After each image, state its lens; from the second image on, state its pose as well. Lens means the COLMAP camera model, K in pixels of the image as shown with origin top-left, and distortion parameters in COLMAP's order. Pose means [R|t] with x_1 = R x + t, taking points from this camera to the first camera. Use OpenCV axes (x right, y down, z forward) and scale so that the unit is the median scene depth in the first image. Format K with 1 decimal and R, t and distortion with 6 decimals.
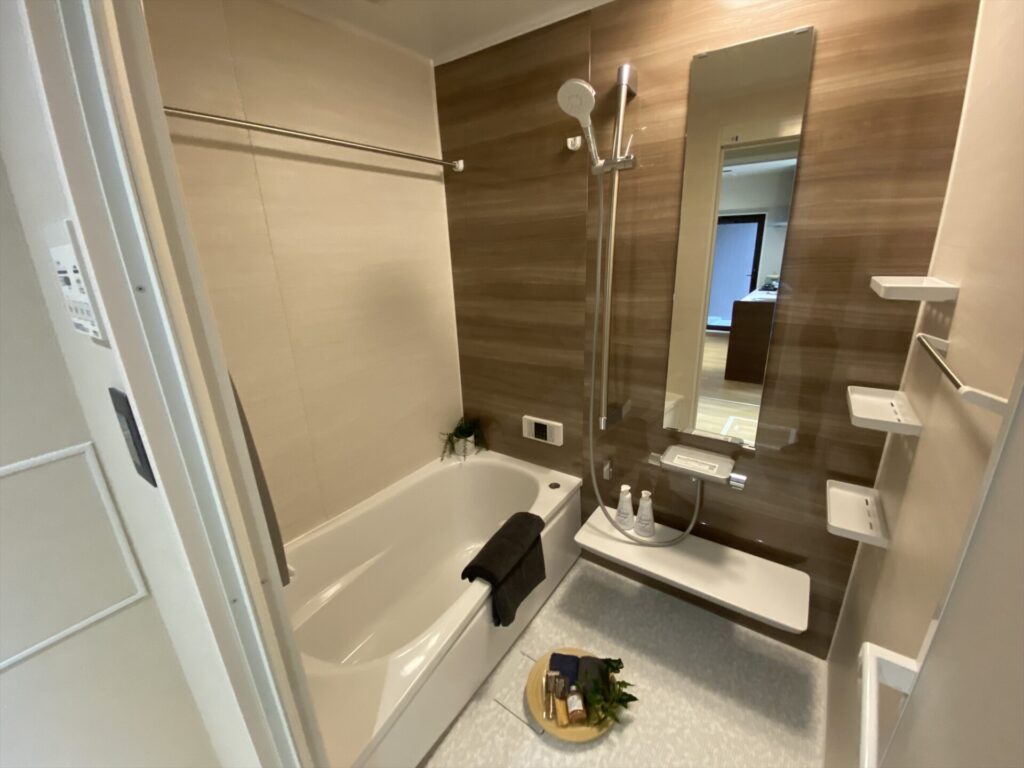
lens RADIAL K [[417.2, 0, 508.7], [0, 417.2, 382.4], [0, 0, 1]] dist [0.027891, -0.023251]
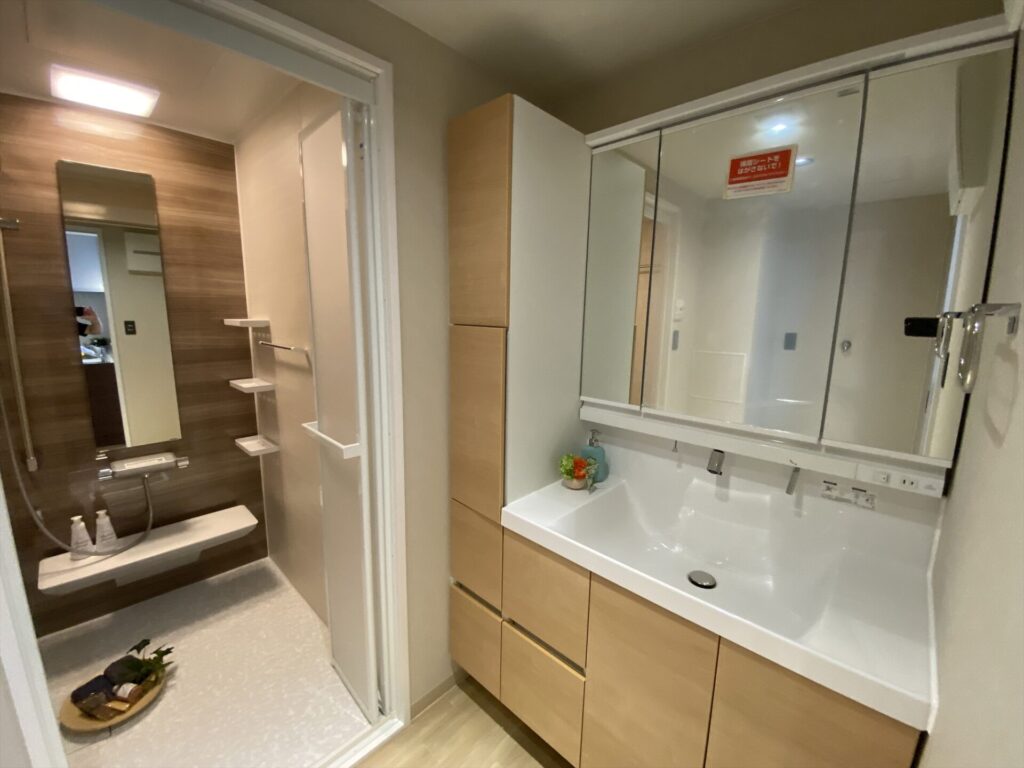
lens RADIAL K [[417.2, 0, 508.7], [0, 417.2, 382.4], [0, 0, 1]] dist [0.027891, -0.023251]
pose [[0.149080, -0.129047, 0.980368, -0.686105], [0.284846, 0.955025, 0.082395, 0.190175], [-0.946910, 0.266971, 0.179134, -0.382982]]
